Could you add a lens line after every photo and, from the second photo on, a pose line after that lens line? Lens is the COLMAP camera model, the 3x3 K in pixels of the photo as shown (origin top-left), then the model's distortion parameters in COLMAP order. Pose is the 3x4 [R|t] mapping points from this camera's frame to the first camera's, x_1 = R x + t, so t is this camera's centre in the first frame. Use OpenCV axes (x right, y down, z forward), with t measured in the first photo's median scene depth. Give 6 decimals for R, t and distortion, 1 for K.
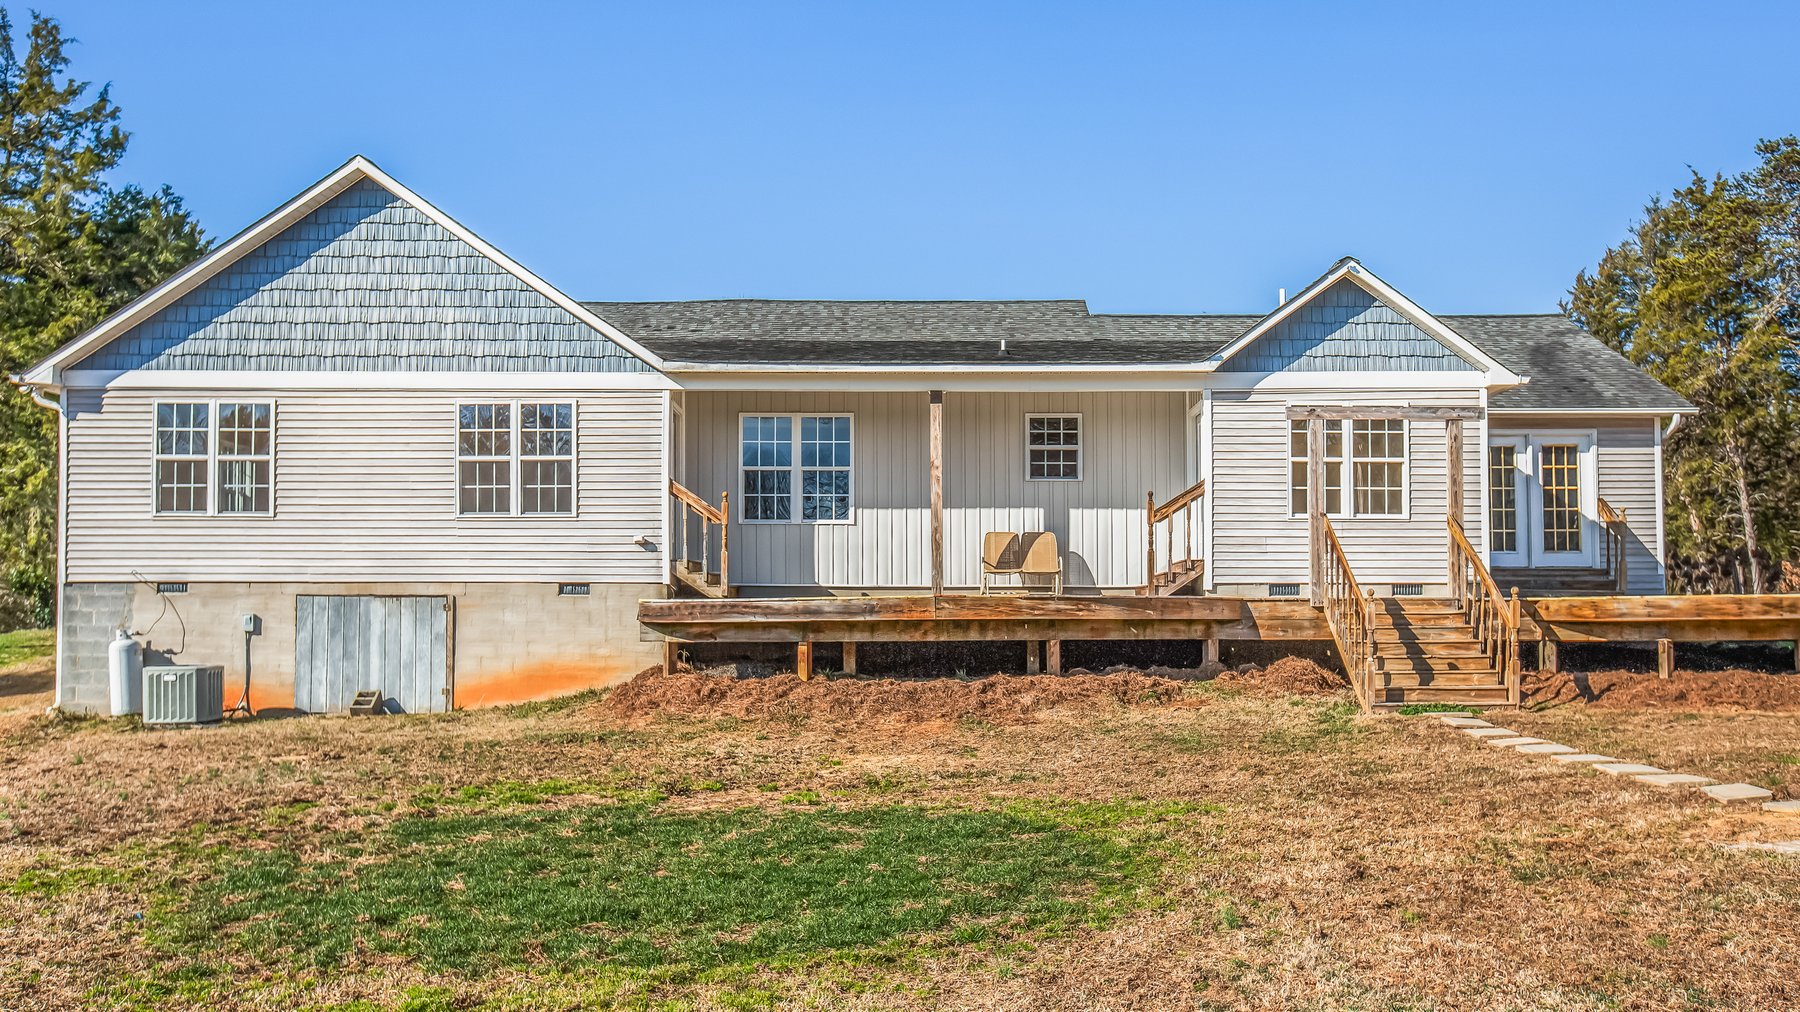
lens RADIAL K [[1541.4, 0, 959.1], [0, 1541.4, 587.5], [0, 0, 1]] dist [0.016214, 0.018524]
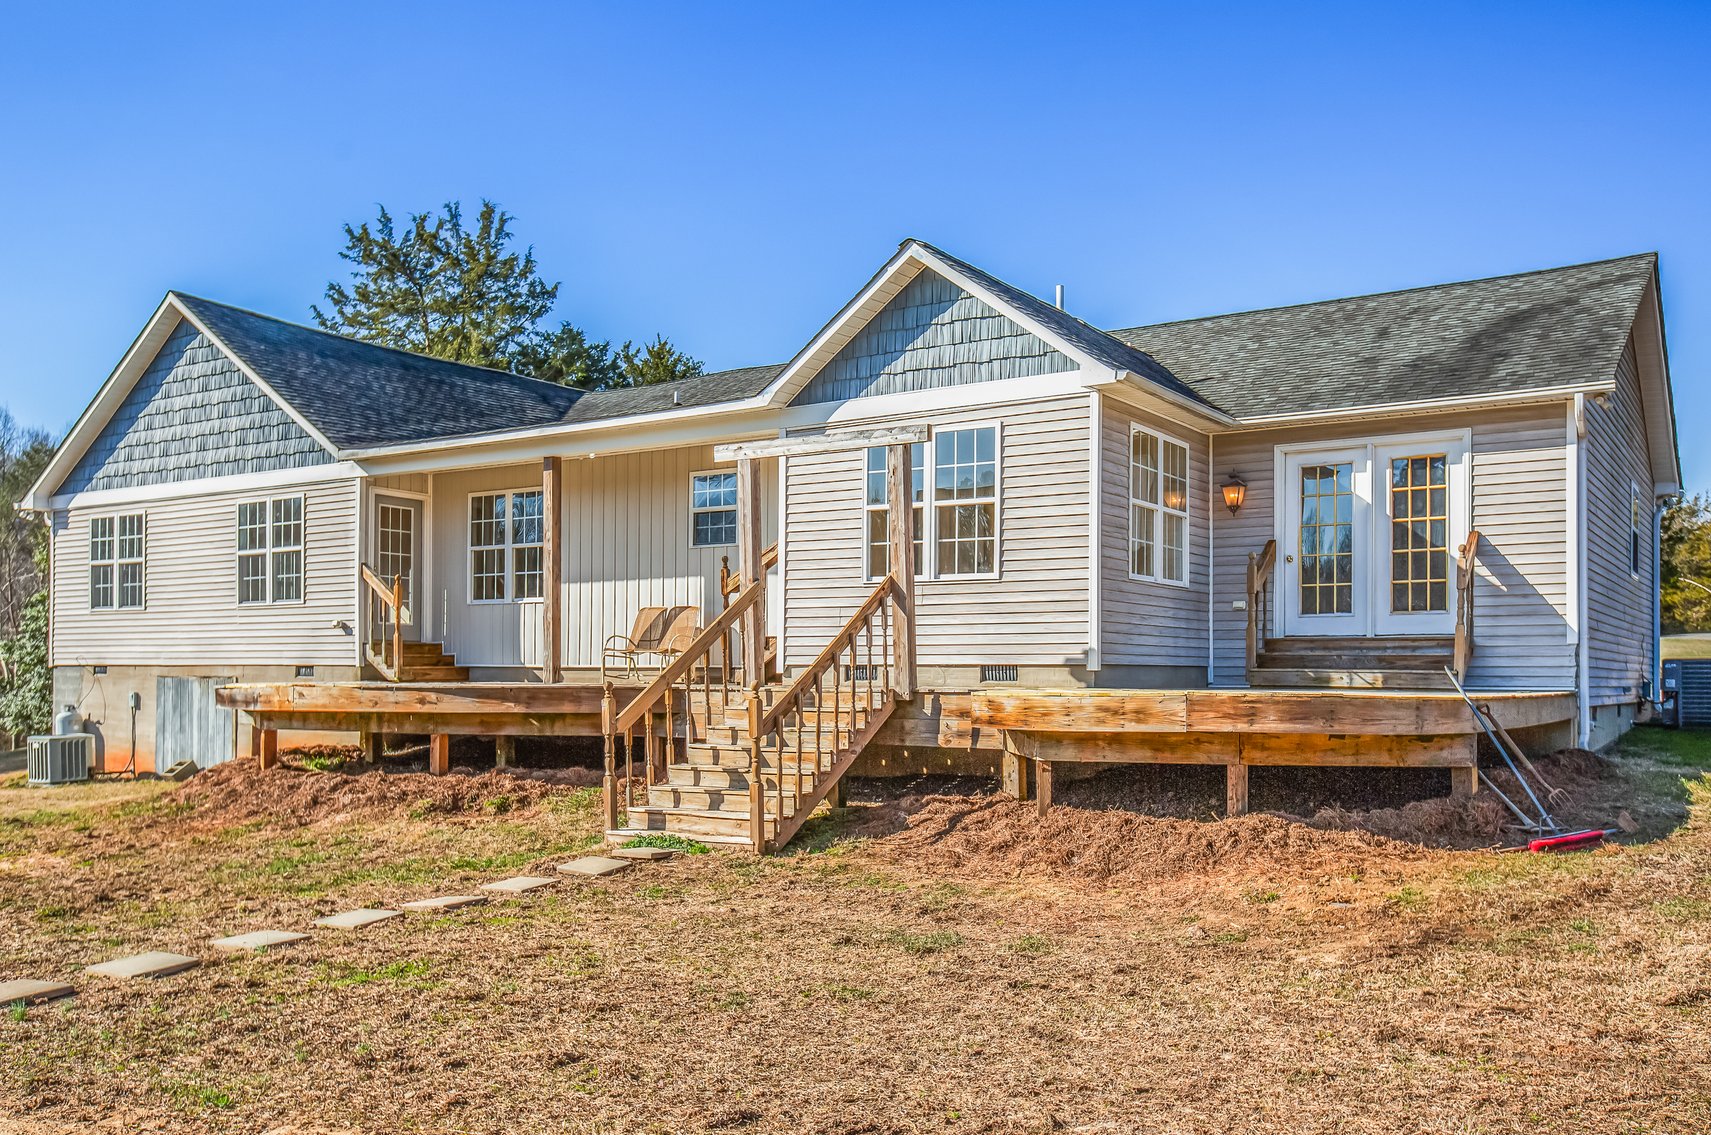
lens RADIAL K [[1441.8, 0, 878.8], [0, 1441.8, 670.9], [0, 0, 1]] dist [0.012226, 0.029359]
pose [[0.832369, 0.000995, -0.554221, 0.632367], [0.010049, 0.999807, 0.016886, -0.012211], [0.554130, -0.019625, 0.832199, 0.389938]]
